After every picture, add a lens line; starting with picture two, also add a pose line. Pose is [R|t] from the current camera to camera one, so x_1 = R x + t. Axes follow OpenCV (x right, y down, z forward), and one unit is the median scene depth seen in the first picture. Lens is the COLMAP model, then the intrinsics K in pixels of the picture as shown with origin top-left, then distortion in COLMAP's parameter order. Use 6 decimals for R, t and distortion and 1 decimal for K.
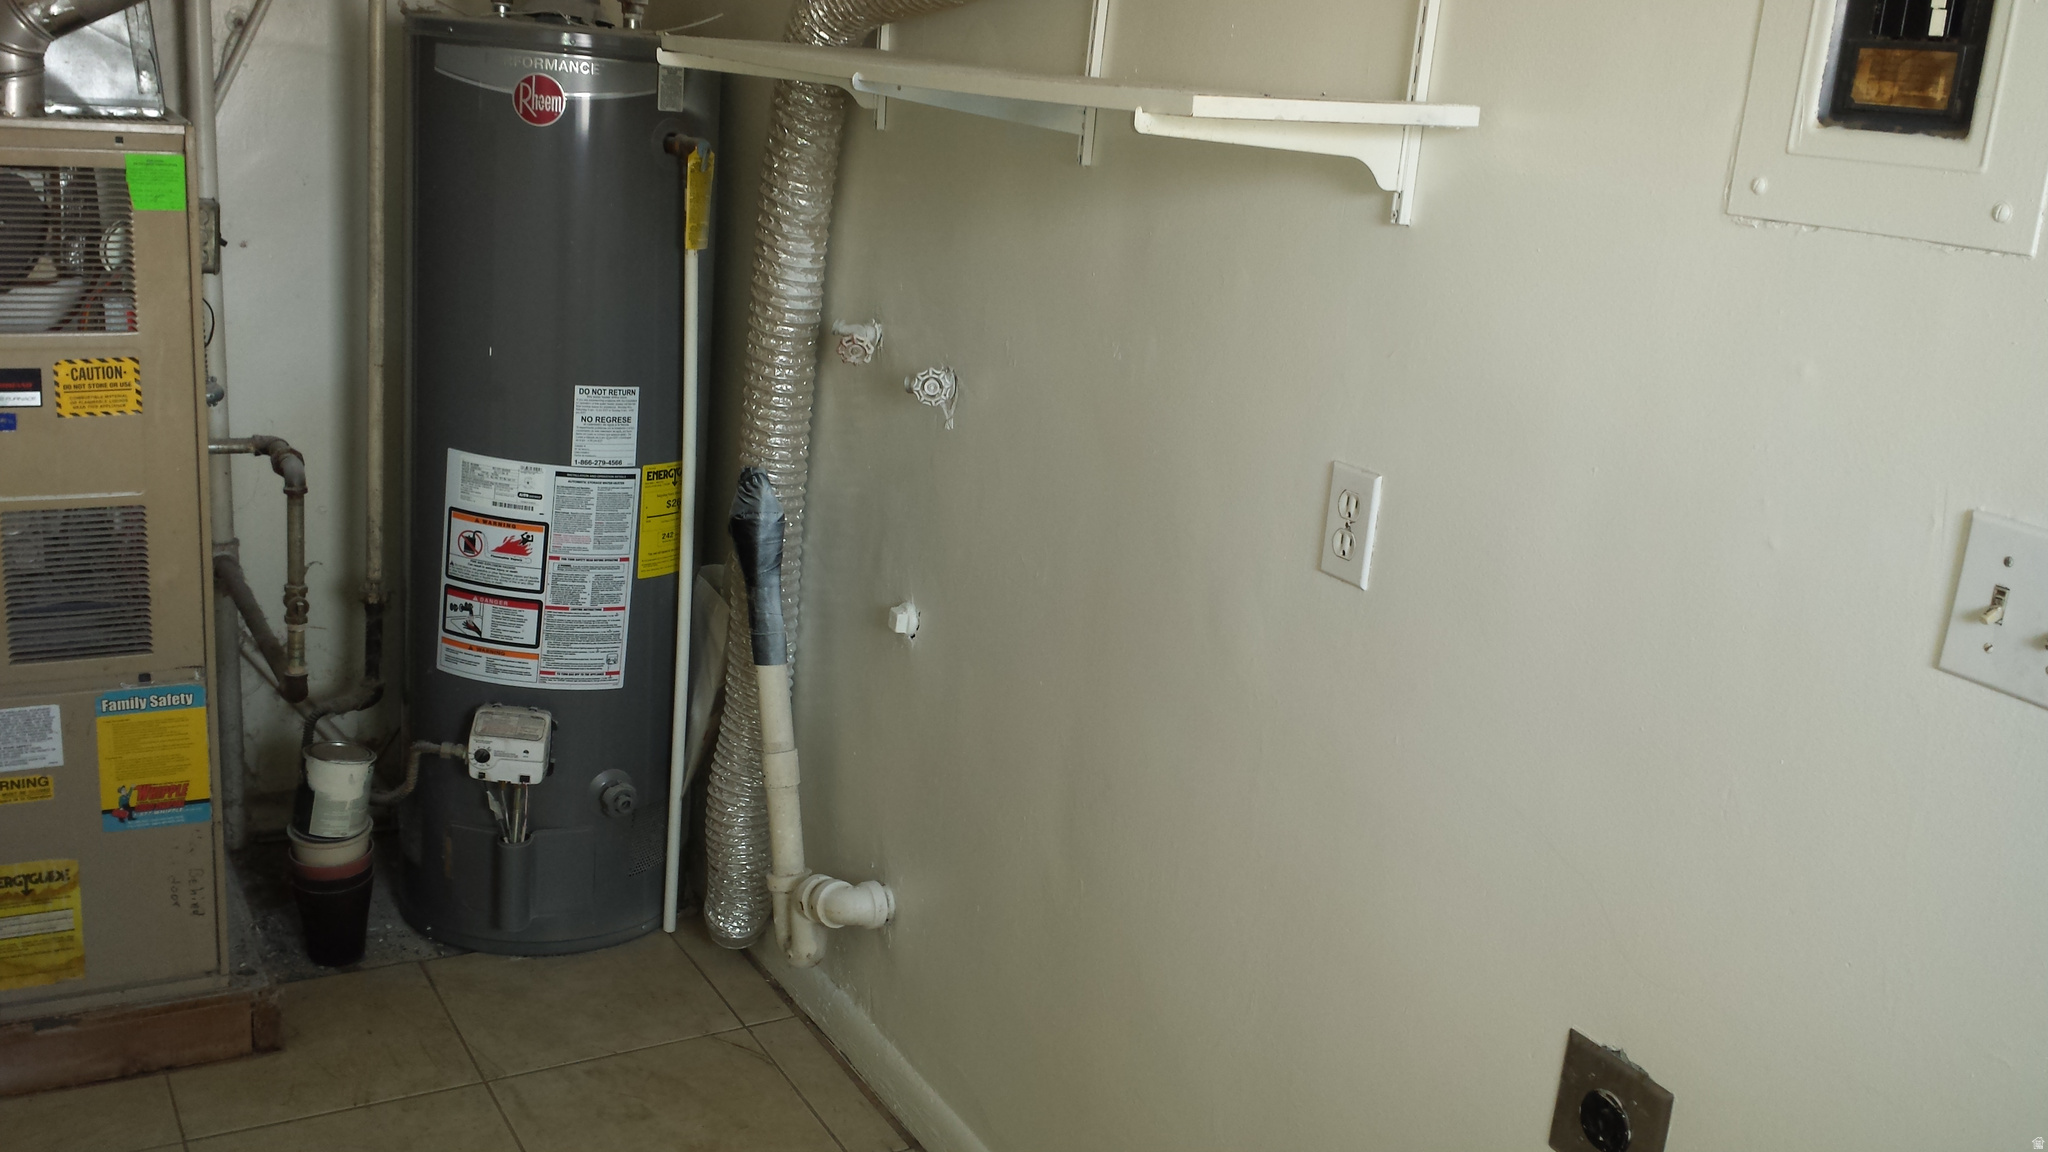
lens RADIAL K [[1910.3, 0, 1024.0], [0, 1910.3, 576.0], [0, 0, 1]] dist [0.157247, -0.358122]
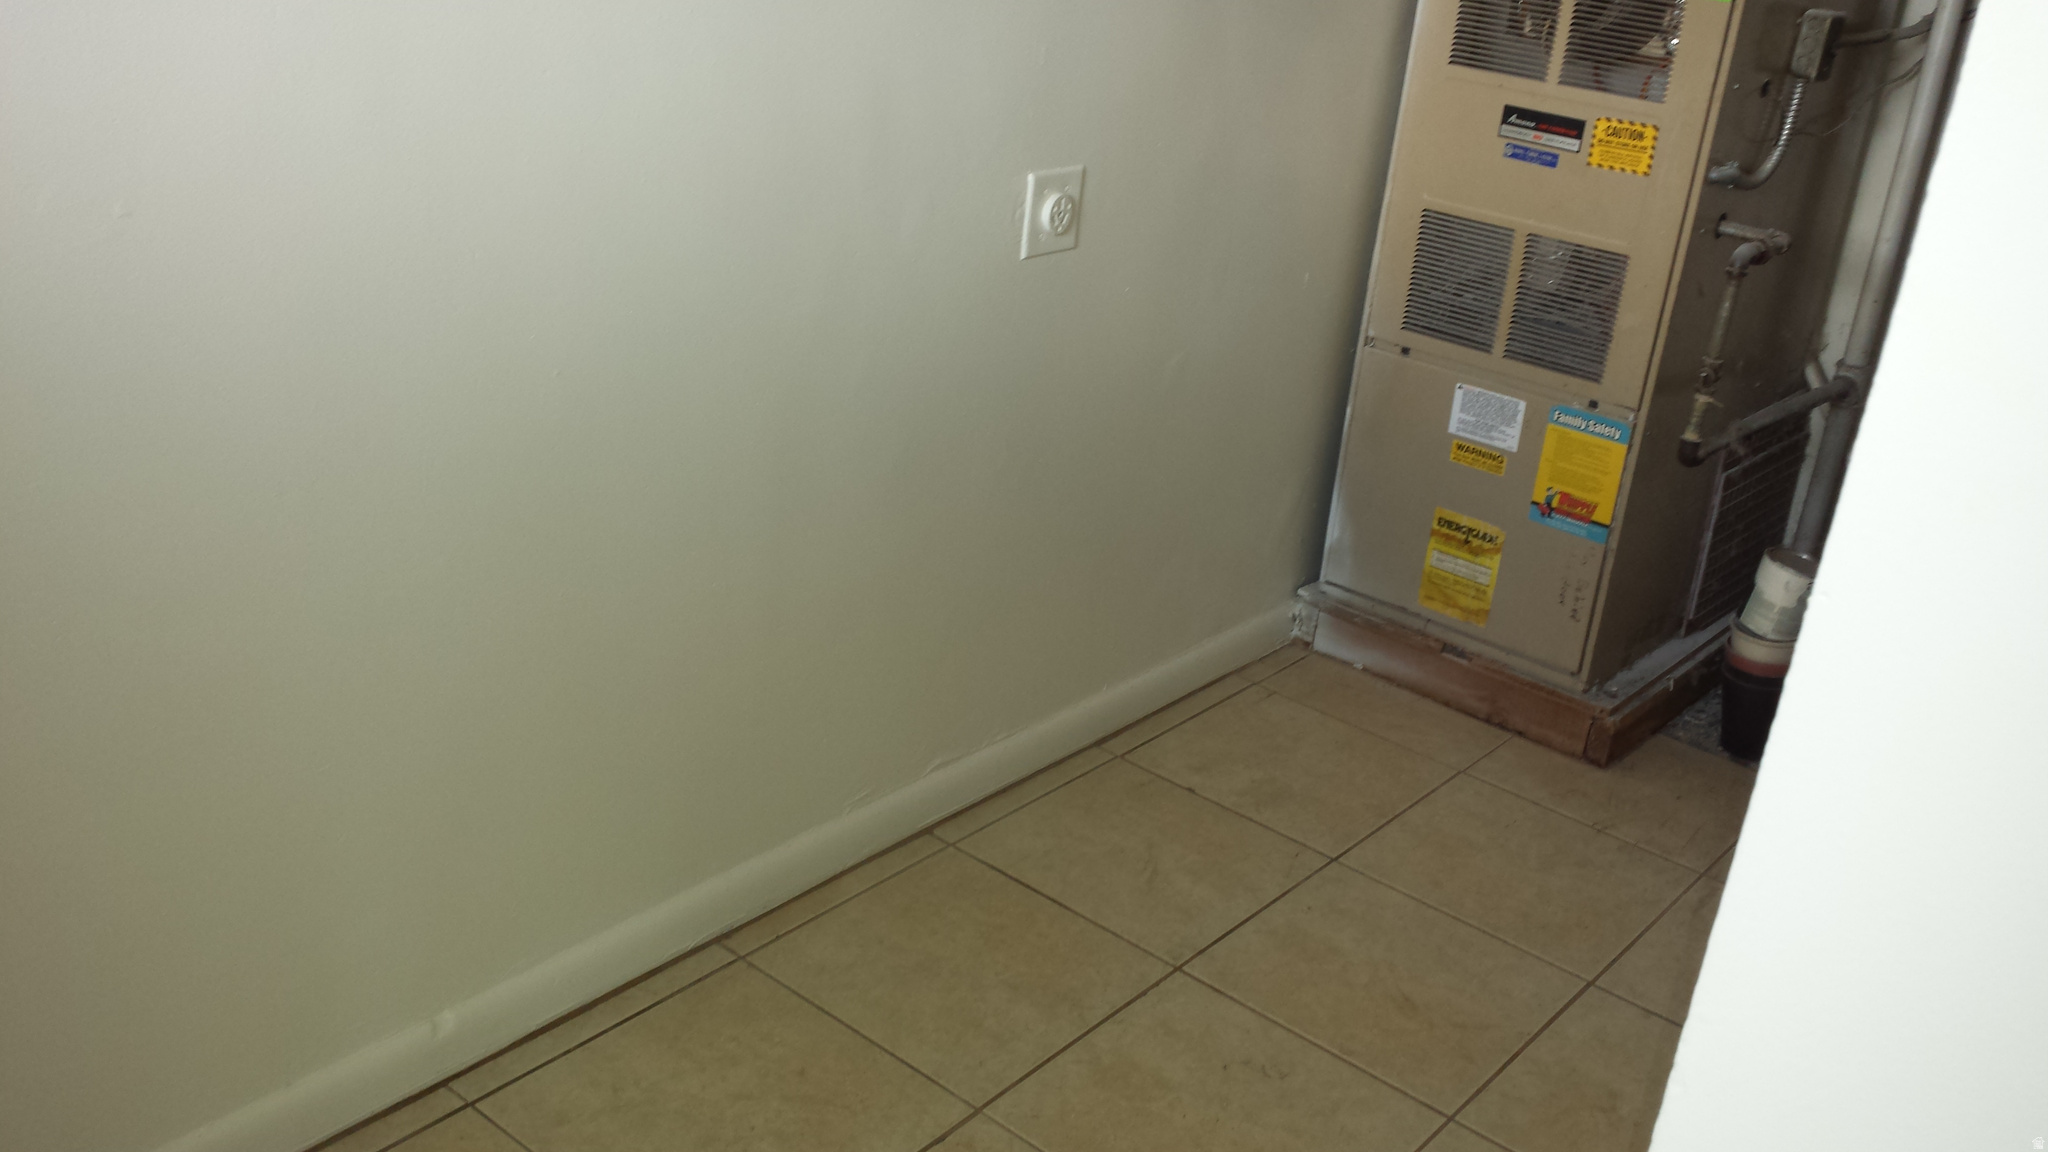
lens RADIAL K [[1910.3, 0, 1024.0], [0, 1910.3, 576.0], [0, 0, 1]] dist [0.157247, -0.358122]
pose [[0.339497, 0.325297, -0.882567, 0.493911], [-0.316229, 0.923151, 0.218613, 0.001349], [0.885856, 0.204875, 0.416275, 0.227053]]
